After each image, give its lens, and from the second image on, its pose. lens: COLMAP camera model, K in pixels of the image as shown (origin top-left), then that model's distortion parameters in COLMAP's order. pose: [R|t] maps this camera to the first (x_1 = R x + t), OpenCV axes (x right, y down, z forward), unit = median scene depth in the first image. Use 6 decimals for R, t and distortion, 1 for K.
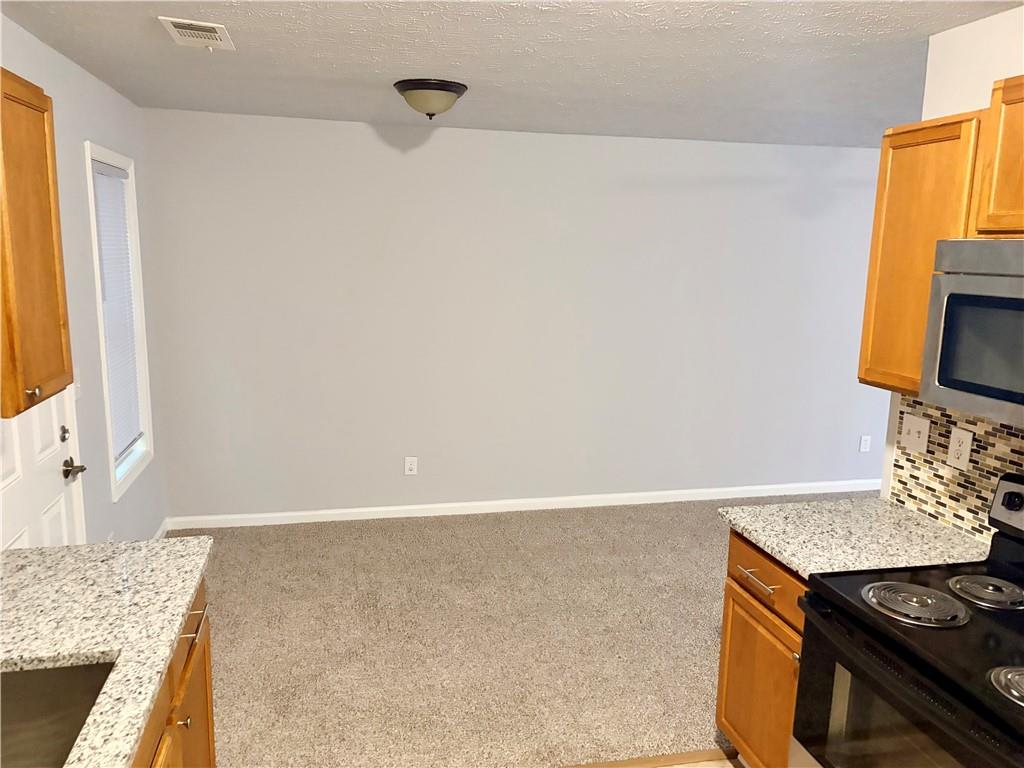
lens RADIAL K [[781.8, 0, 515.4], [0, 781.8, 378.9], [0, 0, 1]] dist [0.094947, -0.113330]
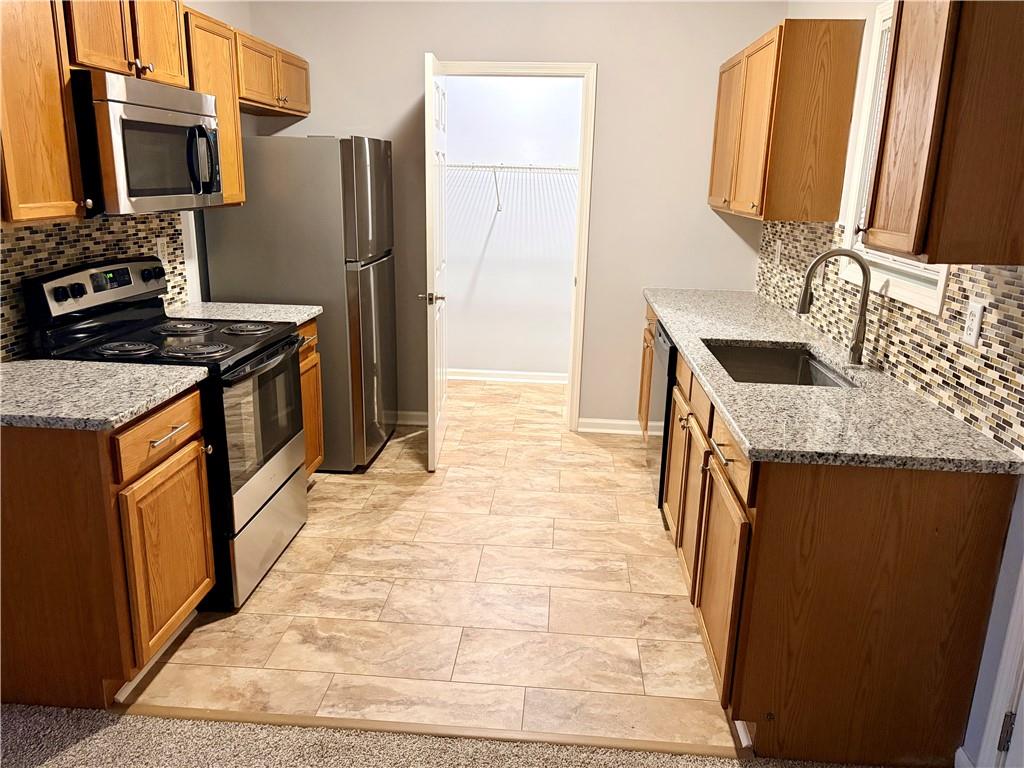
lens RADIAL K [[779.3, 0, 506.4], [0, 779.3, 383.4], [0, 0, 1]] dist [0.024515, -0.010630]
pose [[-0.952164, -0.120081, 0.281004, -0.333857], [0.007362, 0.910277, 0.413935, -0.187839], [-0.305497, 0.396203, -0.865849, 1.632271]]
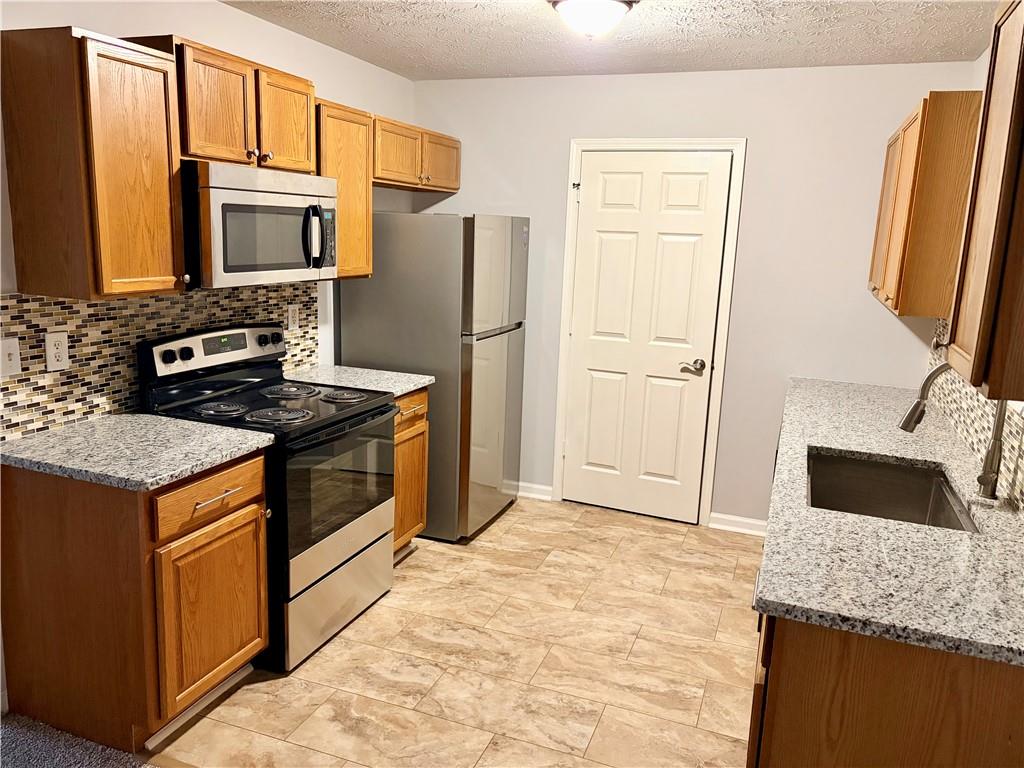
lens RADIAL K [[779.3, 0, 506.4], [0, 779.3, 383.4], [0, 0, 1]] dist [0.024515, -0.010630]
pose [[-0.827685, -0.162283, 0.537216, -0.498925], [0.035016, 0.940477, 0.338049, -0.202931], [-0.560099, 0.298610, -0.772736, 1.485382]]
